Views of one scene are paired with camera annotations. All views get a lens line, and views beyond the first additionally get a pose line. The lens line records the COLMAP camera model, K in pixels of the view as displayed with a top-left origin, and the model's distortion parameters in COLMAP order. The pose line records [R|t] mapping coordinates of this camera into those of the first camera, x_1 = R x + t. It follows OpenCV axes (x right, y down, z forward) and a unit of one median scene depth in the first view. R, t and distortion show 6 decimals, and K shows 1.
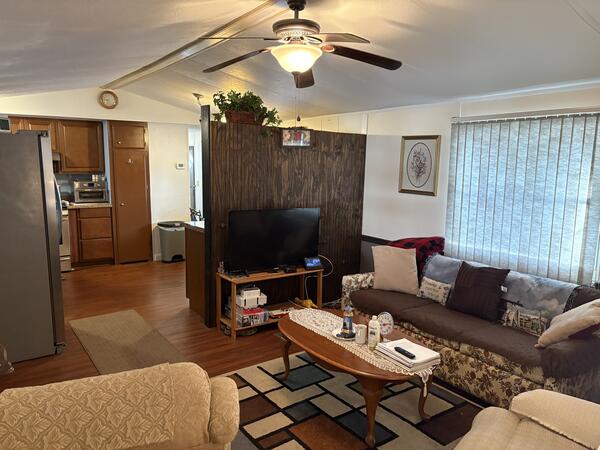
lens RADIAL K [[455.3, 0, 299.9], [0, 455.3, 224.9], [0, 0, 1]] dist [0.041575, -0.034971]
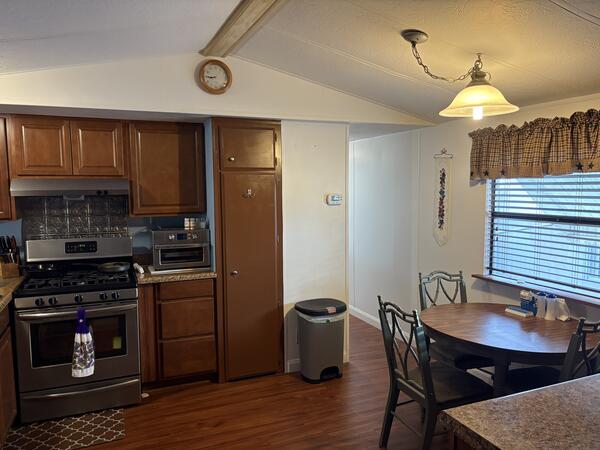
lens RADIAL K [[455.3, 0, 302.4], [0, 455.3, 225.7], [0, 0, 1]] dist [0.041575, -0.034971]
pose [[0.978034, -0.000924, -0.208444, -0.197151], [-0.009613, 0.998726, -0.049530, -0.073392], [0.208225, 0.050446, 0.976779, 0.488062]]
